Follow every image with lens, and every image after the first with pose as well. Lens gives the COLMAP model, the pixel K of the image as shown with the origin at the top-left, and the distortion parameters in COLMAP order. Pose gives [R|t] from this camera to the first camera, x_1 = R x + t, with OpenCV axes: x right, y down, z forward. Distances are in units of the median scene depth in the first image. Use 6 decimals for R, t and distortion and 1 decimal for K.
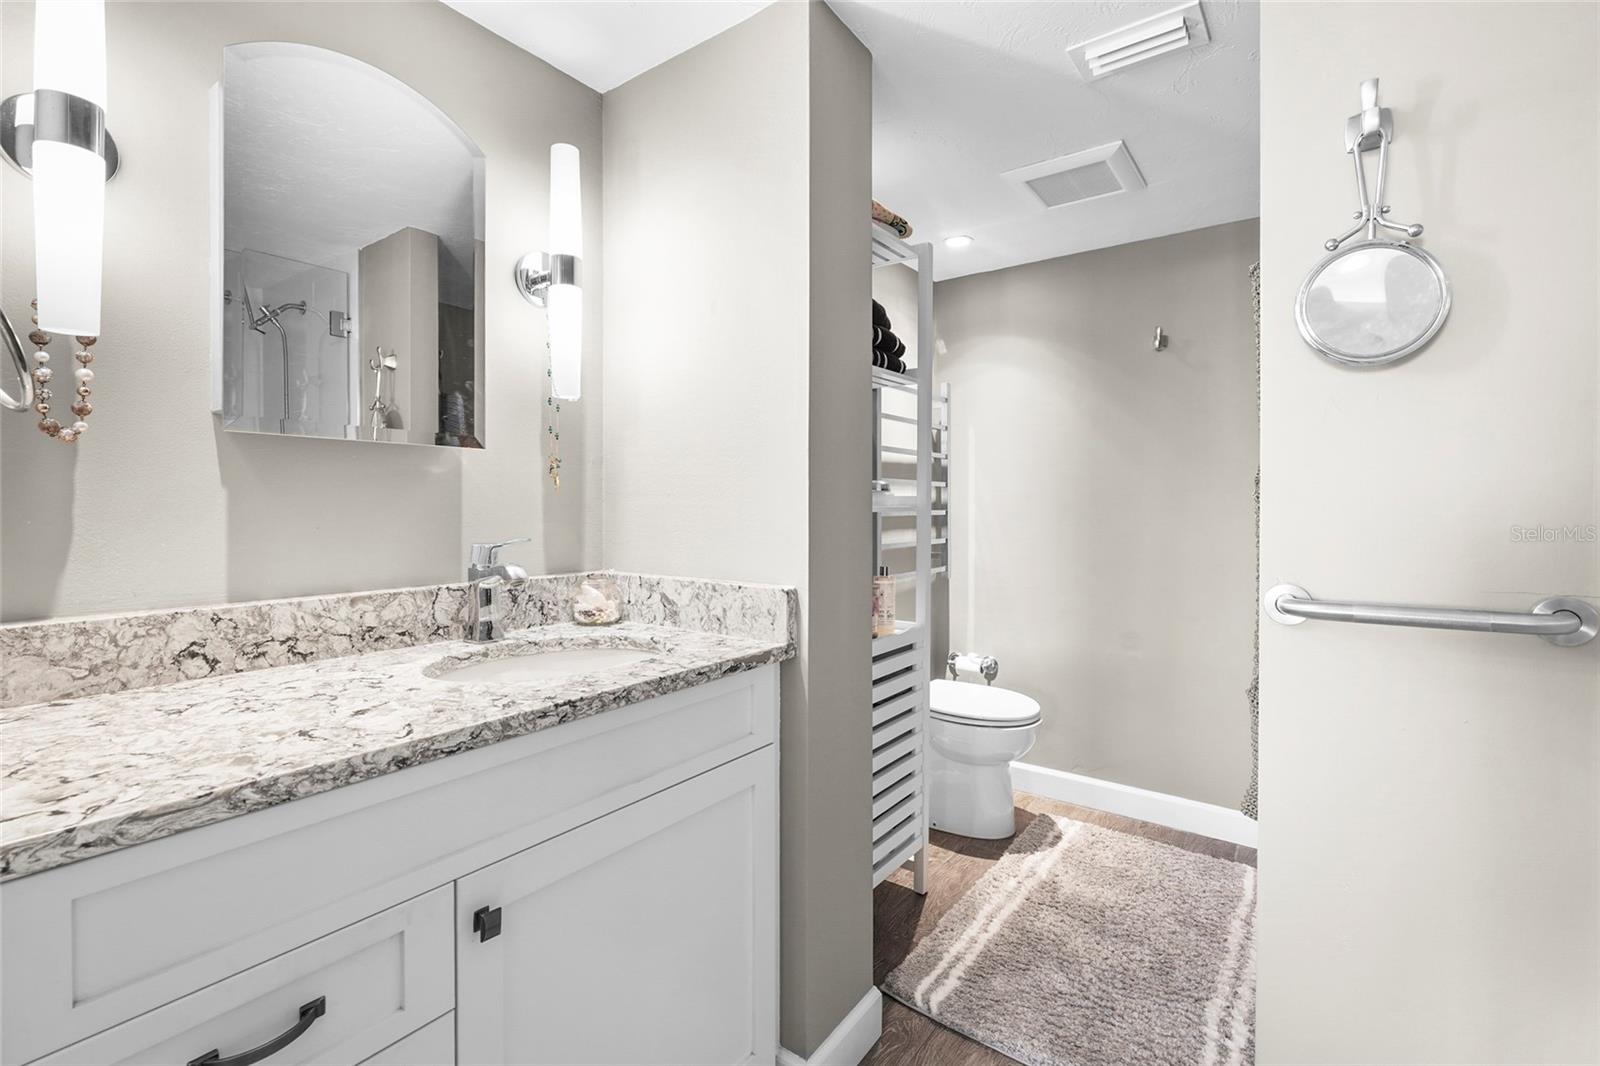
lens RADIAL K [[726.9, 0, 819.9], [0, 726.9, 503.6], [0, 0, 1]] dist [0.002383, 0.000437]
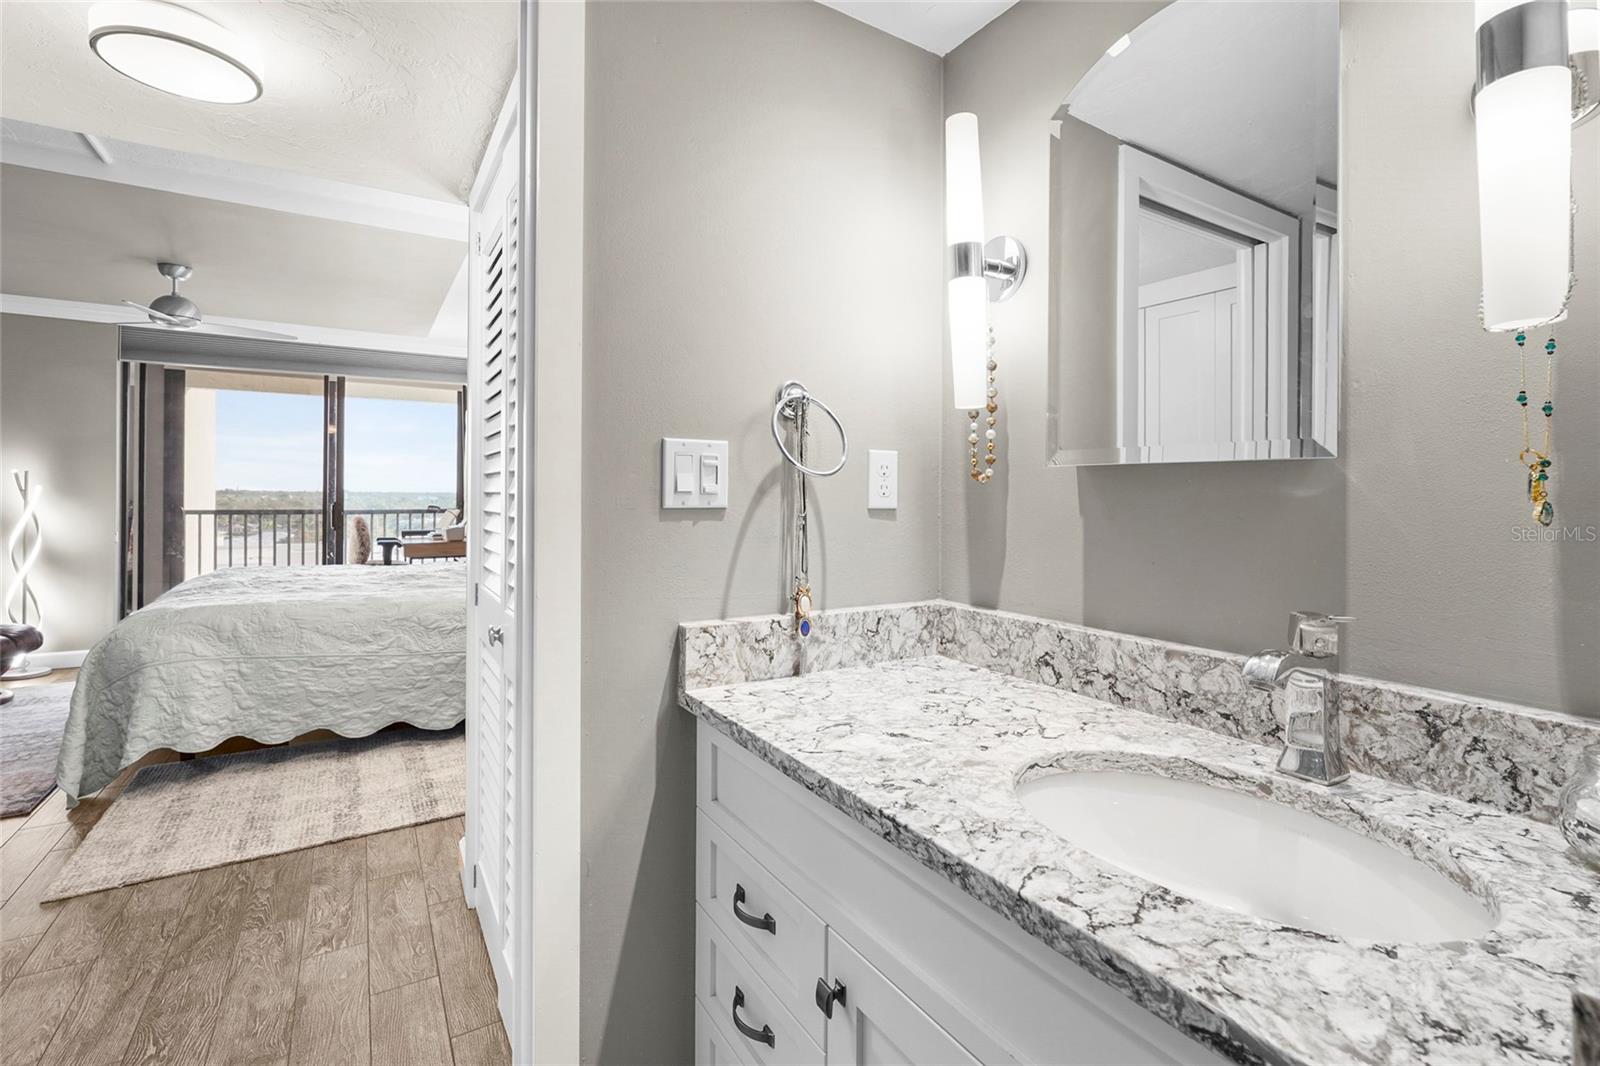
lens RADIAL K [[722.8, 0, 798.7], [0, 722.8, 490.7], [0, 0, 1]] dist [0.000794, 0.000330]
pose [[-0.389231, -0.012043, -0.921061, 0.312075], [-0.008045, 0.999921, -0.009674, -0.045382], [0.921105, 0.003645, -0.389297, 0.991896]]
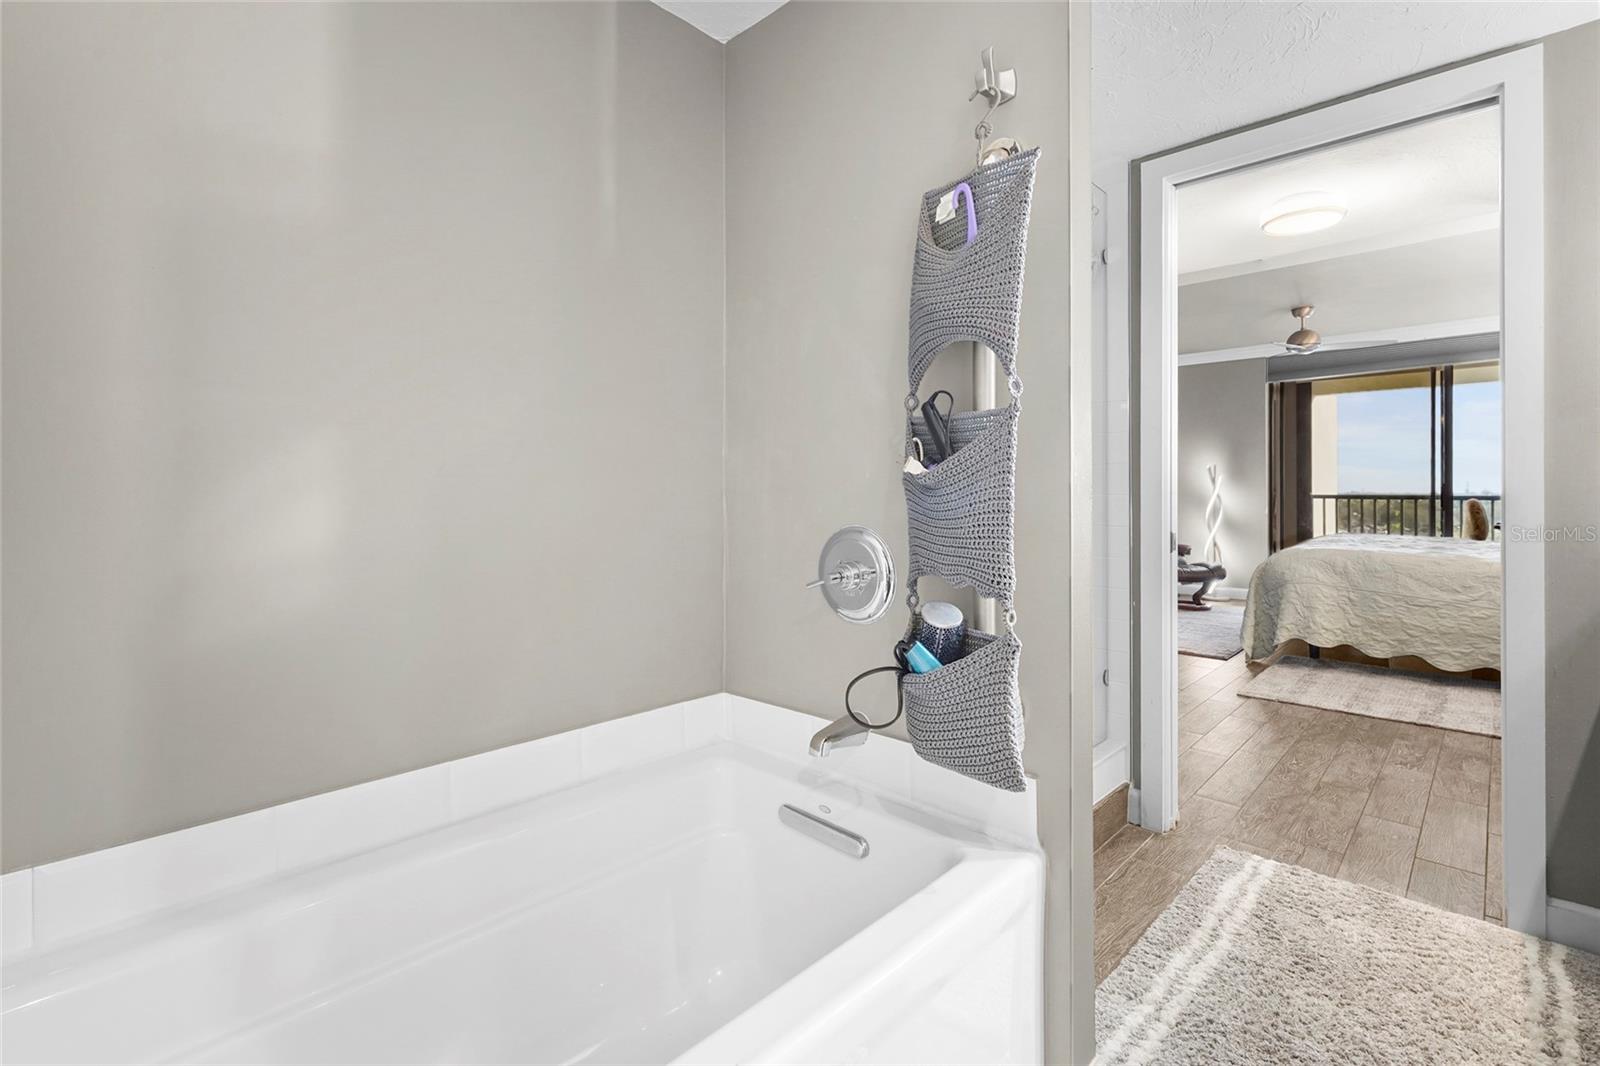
lens RADIAL K [[728.6, 0, 798.0], [0, 728.6, 496.0], [0, 0, 1]] dist [-0.000654, -0.000524]
pose [[-0.988750, -0.003767, 0.149529, 0.946610], [-0.003607, 0.999993, 0.001342, 0.133806], [-0.149533, 0.000788, -0.988756, 2.302228]]
